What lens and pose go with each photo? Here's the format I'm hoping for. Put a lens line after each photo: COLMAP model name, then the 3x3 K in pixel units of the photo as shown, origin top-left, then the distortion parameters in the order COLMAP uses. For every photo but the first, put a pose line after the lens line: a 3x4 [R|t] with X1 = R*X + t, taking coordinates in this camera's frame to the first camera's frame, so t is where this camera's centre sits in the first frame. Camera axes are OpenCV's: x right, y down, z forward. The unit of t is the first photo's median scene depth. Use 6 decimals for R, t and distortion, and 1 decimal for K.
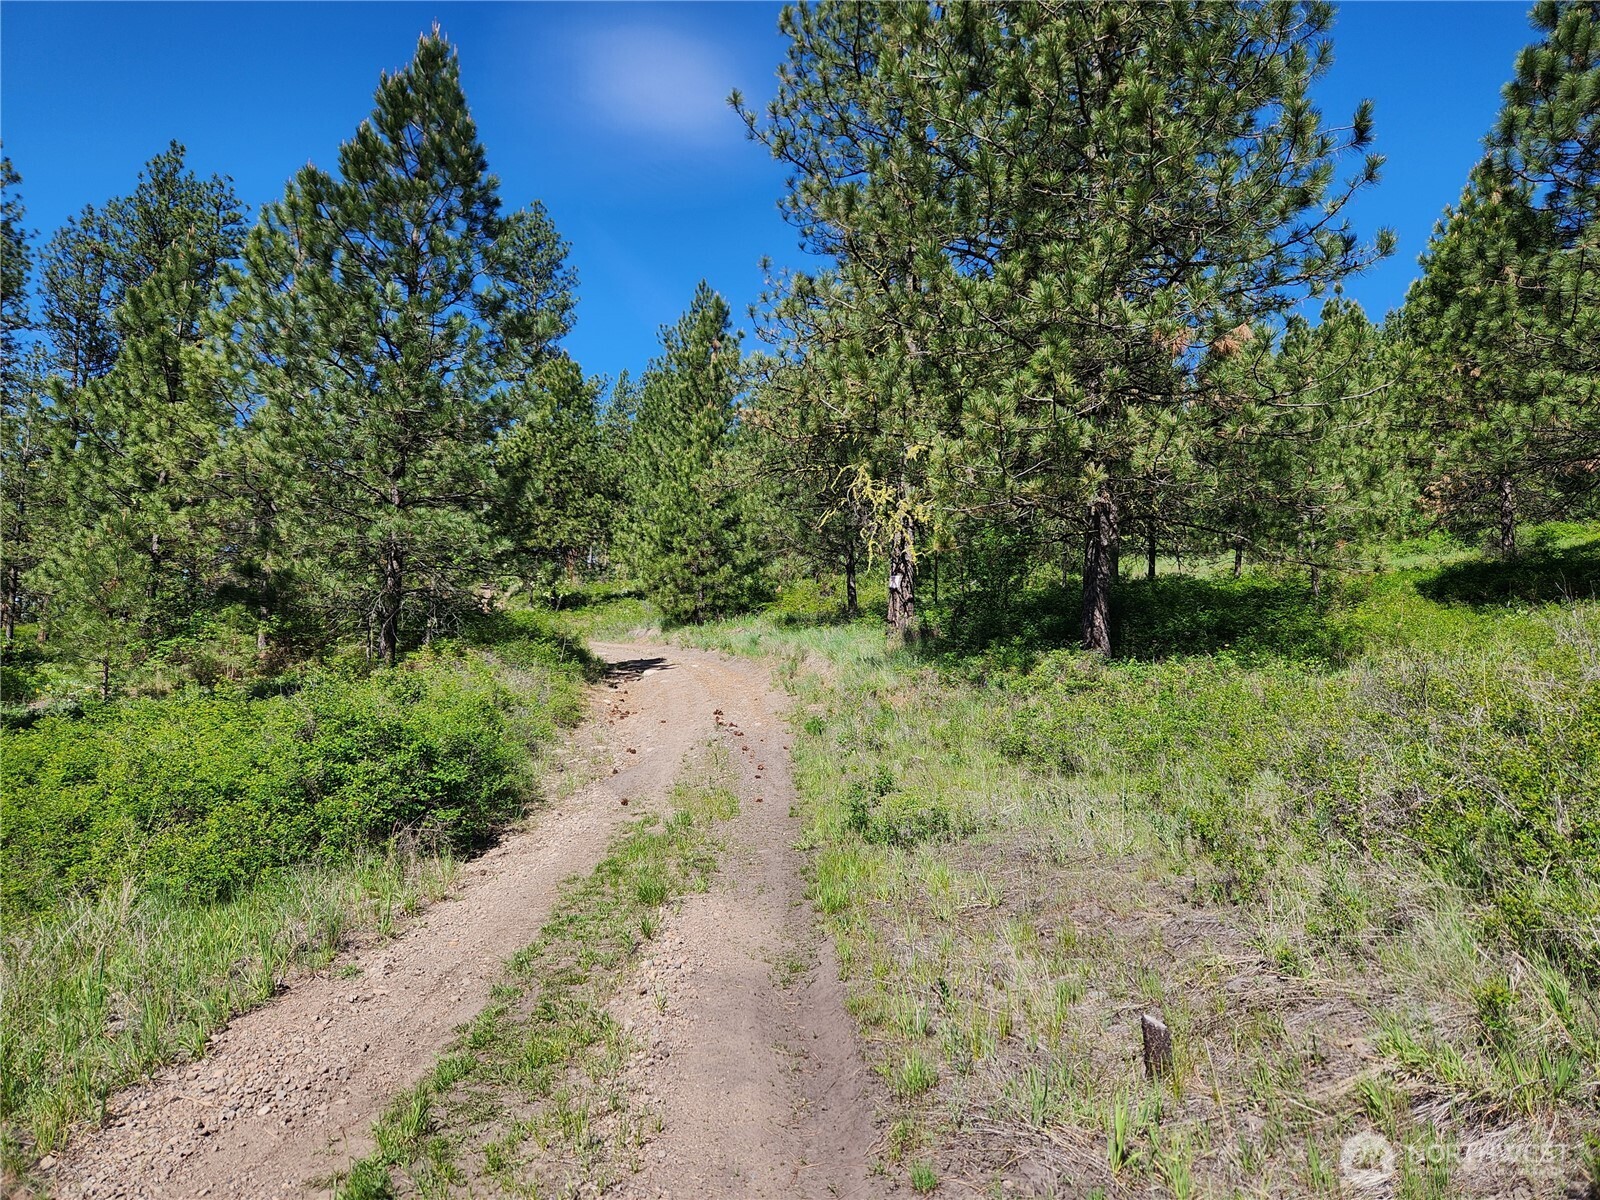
lens RADIAL K [[1034.9, 0, 799.4], [0, 1034.9, 596.8], [0, 0, 1]] dist [0.028076, -0.034485]
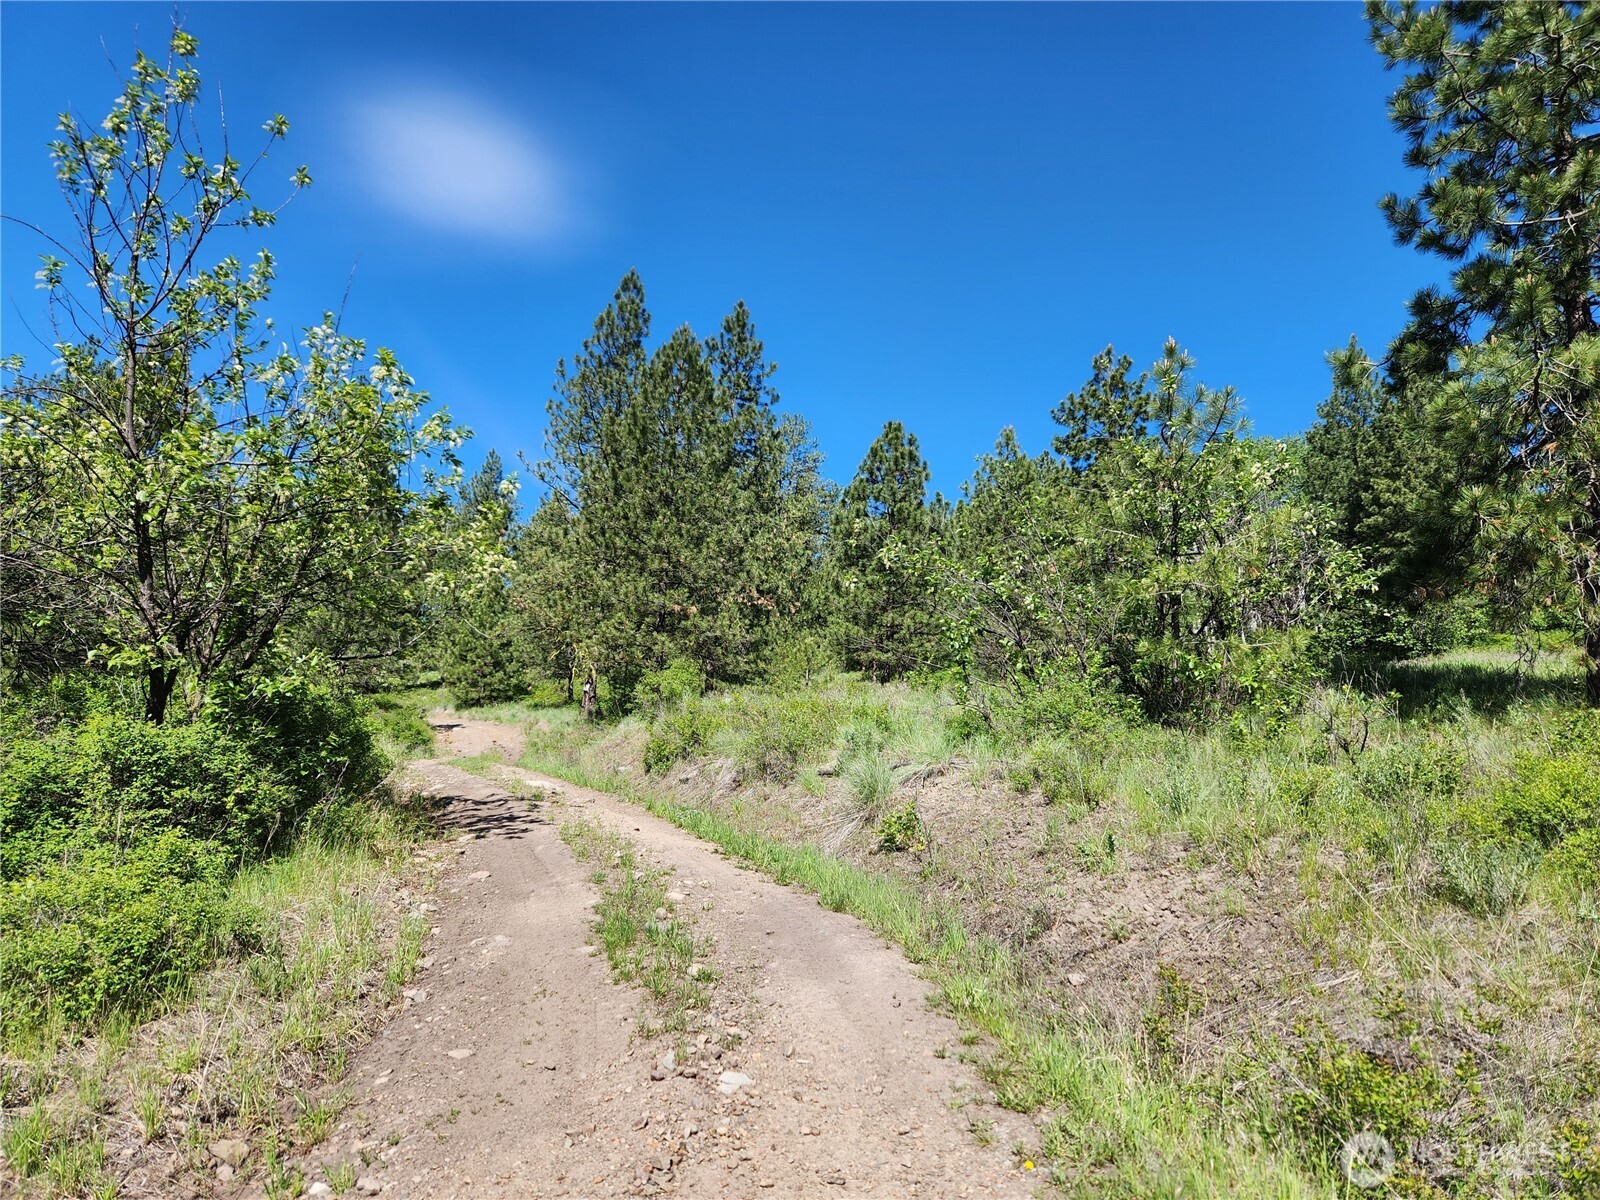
lens RADIAL K [[1034.9, 0, 806.3], [0, 1034.9, 592.9], [0, 0, 1]] dist [0.028076, -0.034485]
pose [[0.974708, 0.056440, 0.216236, 0.041286], [-0.035260, 0.994303, -0.100588, -0.006087], [-0.220682, 0.090420, 0.971146, -0.741166]]
